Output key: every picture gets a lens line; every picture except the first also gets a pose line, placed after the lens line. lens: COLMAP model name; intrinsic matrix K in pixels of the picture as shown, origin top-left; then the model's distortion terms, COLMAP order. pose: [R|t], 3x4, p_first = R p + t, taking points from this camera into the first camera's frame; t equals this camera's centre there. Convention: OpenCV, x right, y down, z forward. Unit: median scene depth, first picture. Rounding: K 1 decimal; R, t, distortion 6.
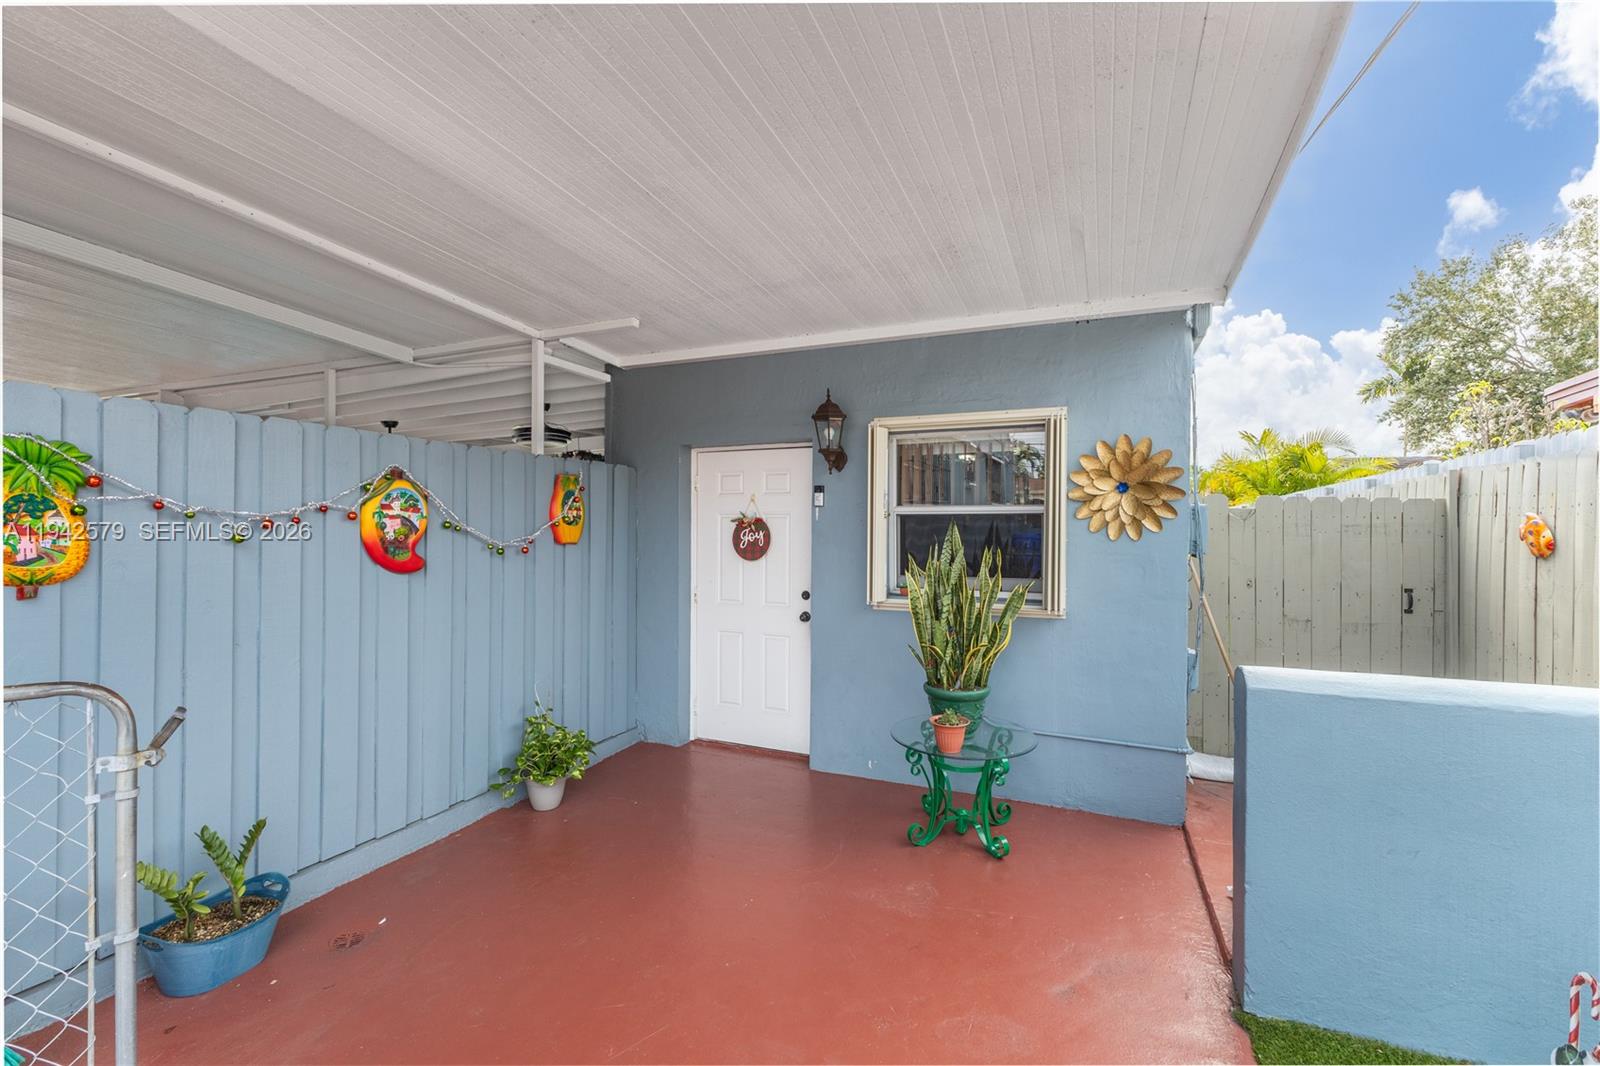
lens RADIAL K [[697.0, 0, 800.0], [0, 697.0, 533.0], [0, 0, 1]] dist [0.008717, -0.000479]
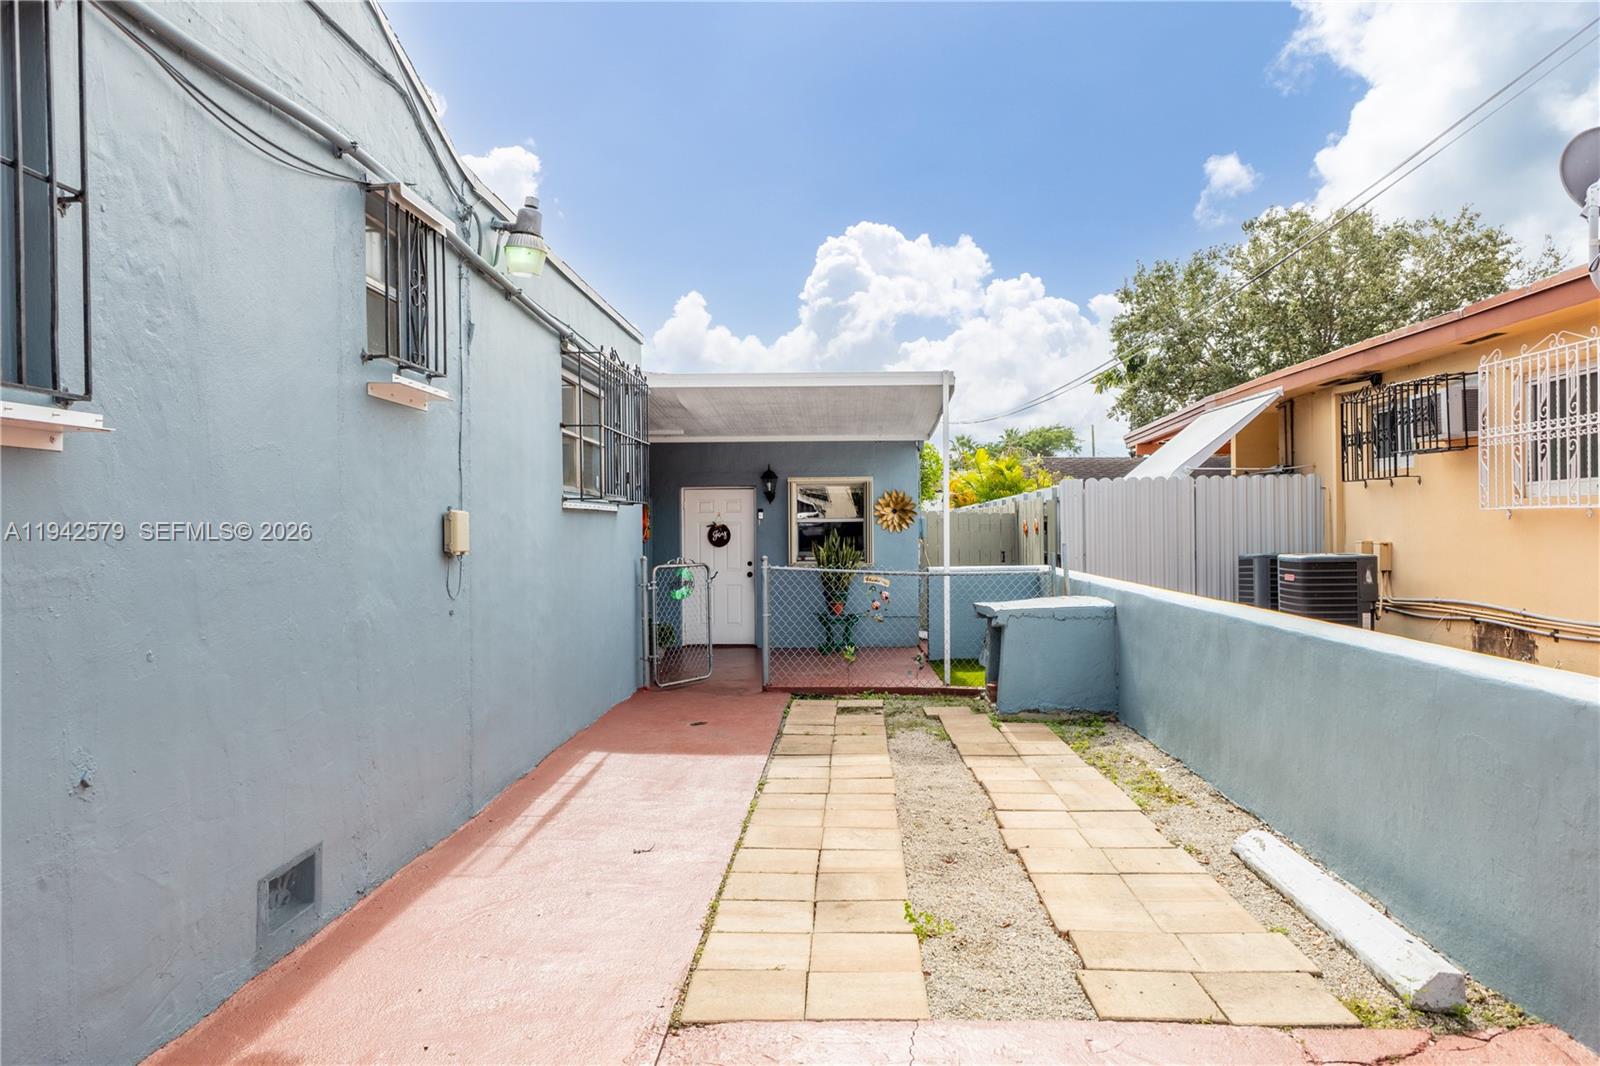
lens RADIAL K [[1180.1, 0, 800.0], [0, 1180.1, 533.0], [0, 0, 1]] dist [-0.001375, -0.000128]
pose [[0.926653, -0.014096, 0.375654, -1.157816], [0.016851, 0.999850, -0.004050, 0.019169], [-0.375540, 0.010083, 0.926751, -2.240874]]
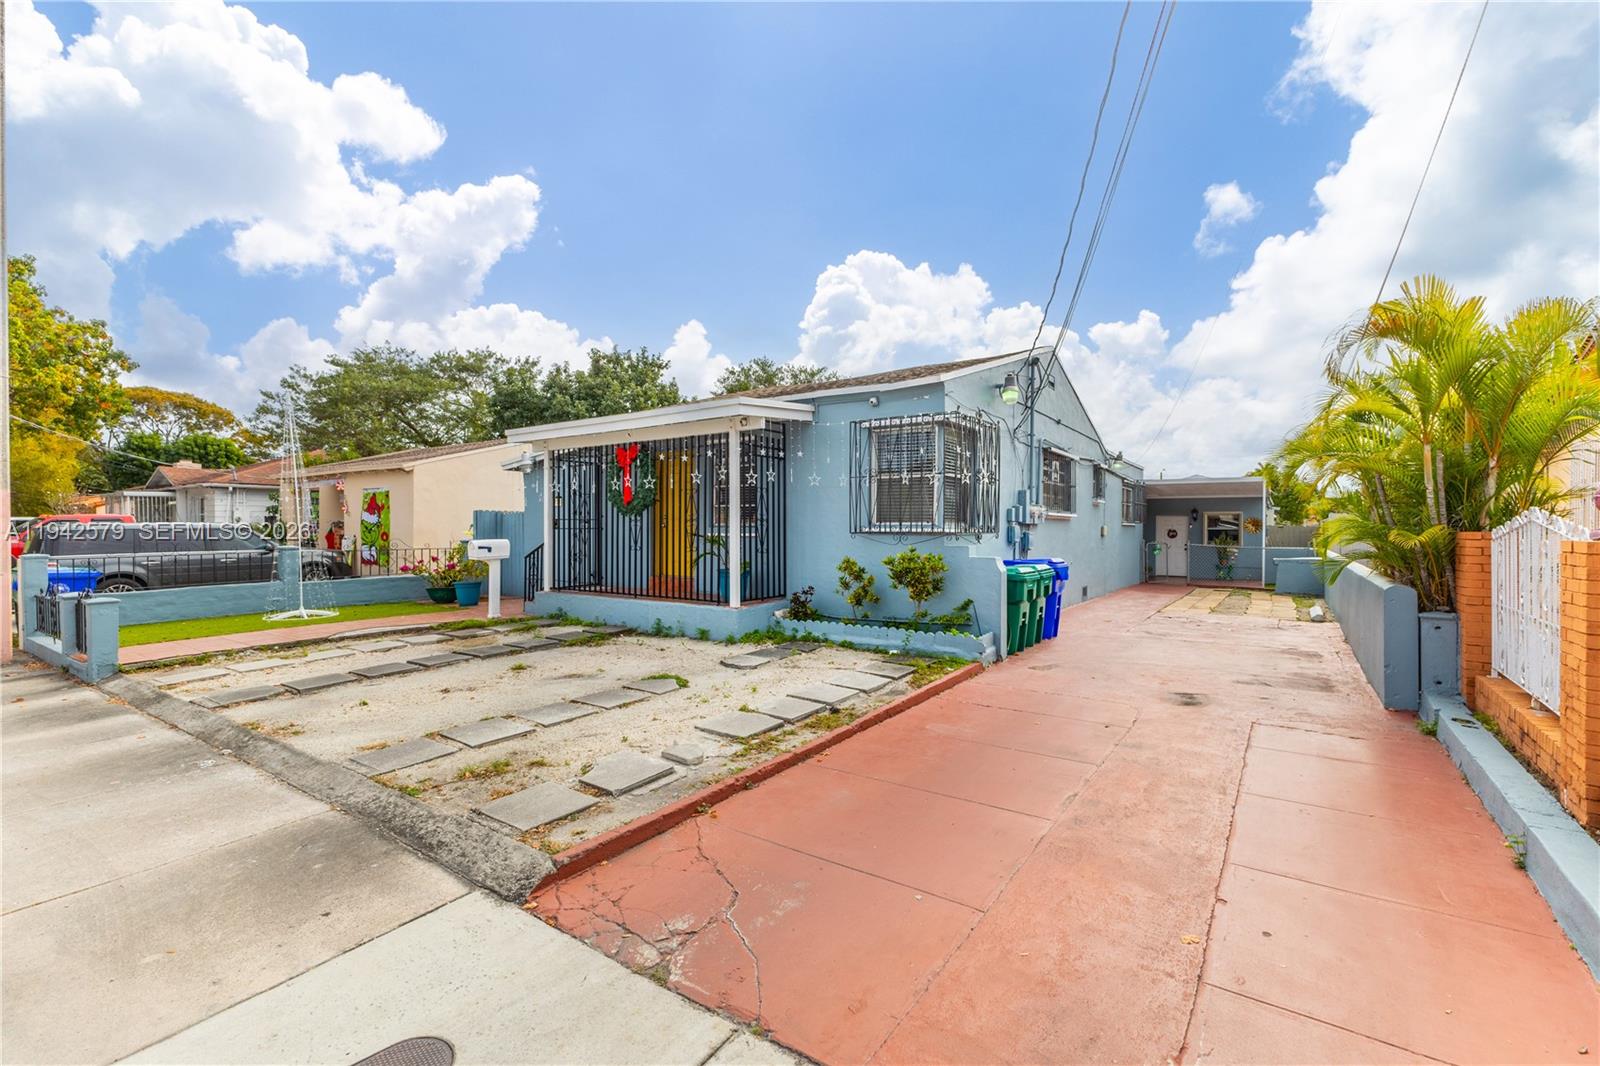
lens RADIAL K [[697.0, 0, 800.0], [0, 697.0, 533.0], [0, 0, 1]] dist [0.008717, -0.000479]
pose [[0.983911, 0.001900, -0.178648, -1.934068], [-0.003391, 0.999962, -0.008040, 0.054128], [0.178626, 0.008517, 0.983880, -4.739358]]
